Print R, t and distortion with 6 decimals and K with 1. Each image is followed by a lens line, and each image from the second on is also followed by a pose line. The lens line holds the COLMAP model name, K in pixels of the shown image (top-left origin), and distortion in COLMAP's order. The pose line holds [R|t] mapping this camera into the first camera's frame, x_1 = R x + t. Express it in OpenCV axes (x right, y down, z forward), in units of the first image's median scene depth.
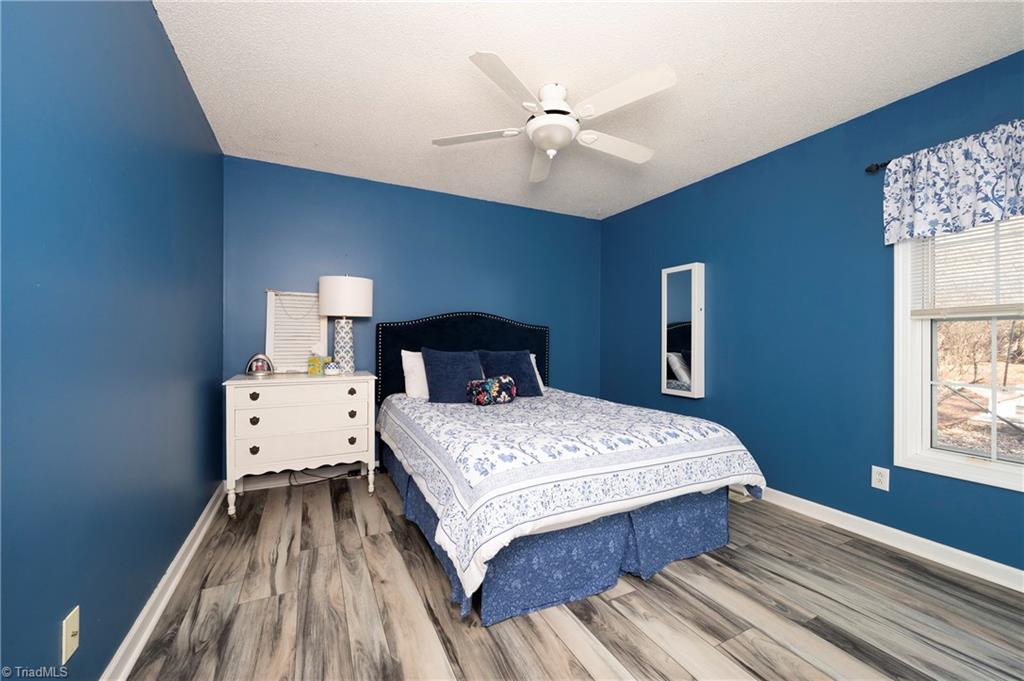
lens RADIAL K [[402.4, 0, 507.4], [0, 402.4, 339.5], [0, 0, 1]] dist [-0.006150, 0.001441]
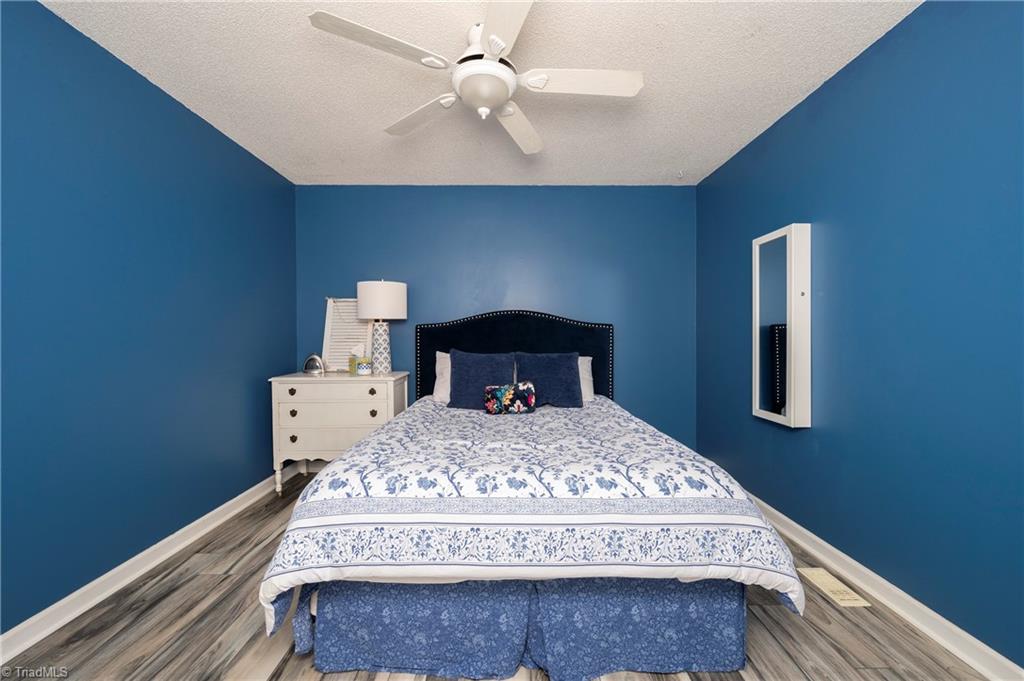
lens RADIAL K [[402.4, 0, 510.6], [0, 402.4, 339.7], [0, 0, 1]] dist [-0.006150, 0.001441]
pose [[0.897703, -0.004946, -0.440574, 0.372947], [0.007001, 0.999971, 0.003039, -0.005061], [0.440546, -0.005813, 0.897711, 0.214117]]
